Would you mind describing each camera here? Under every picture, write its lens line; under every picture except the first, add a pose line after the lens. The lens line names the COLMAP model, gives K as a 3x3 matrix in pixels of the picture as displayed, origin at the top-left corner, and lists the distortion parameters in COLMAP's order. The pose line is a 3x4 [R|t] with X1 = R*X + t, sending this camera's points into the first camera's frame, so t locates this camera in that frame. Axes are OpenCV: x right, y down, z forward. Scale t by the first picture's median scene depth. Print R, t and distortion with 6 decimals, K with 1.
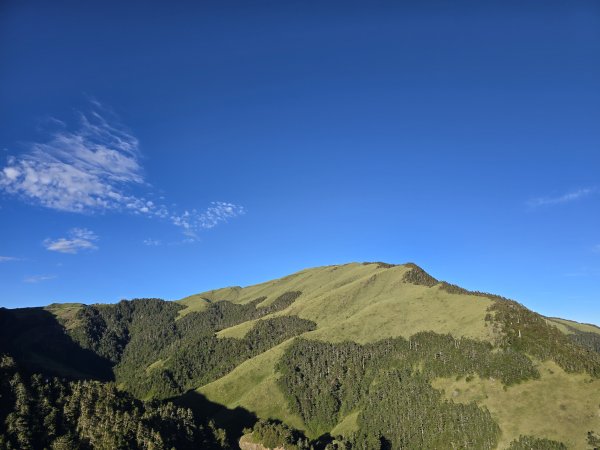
lens RADIAL K [[408.6, 0, 300.0], [0, 408.6, 225.0], [0, 0, 1]] dist [0.037564, -0.001268]
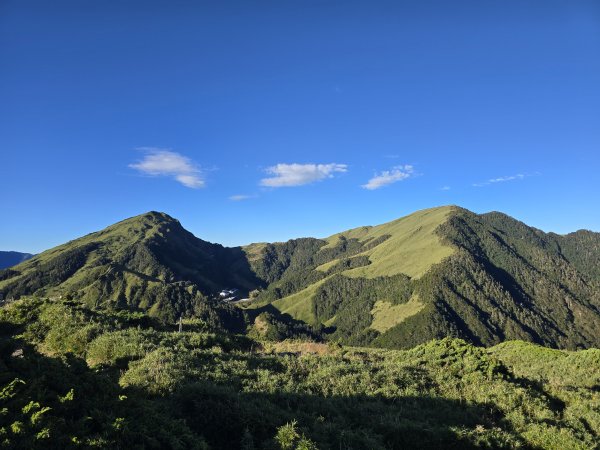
lens RADIAL K [[408.6, 0, 300.0], [0, 408.6, 225.0], [0, 0, 1]] dist [0.037564, -0.001268]
pose [[0.860675, -0.036025, -0.507878, 0.402733], [0.140433, 0.975598, 0.168784, -0.130346], [0.489404, -0.216591, 0.844732, -0.265528]]
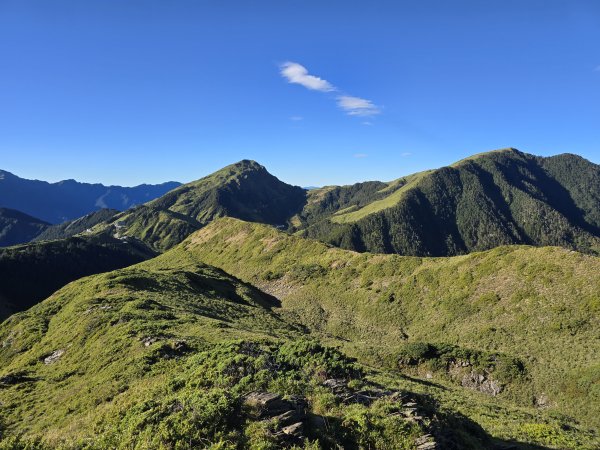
lens RADIAL K [[408.6, 0, 300.0], [0, 408.6, 225.0], [0, 0, 1]] dist [0.037564, -0.001268]
pose [[0.572781, 0.084959, -0.815294, 0.874507], [0.216617, 0.943569, 0.250510, -0.132416], [0.790569, -0.320094, 0.522055, -0.108896]]
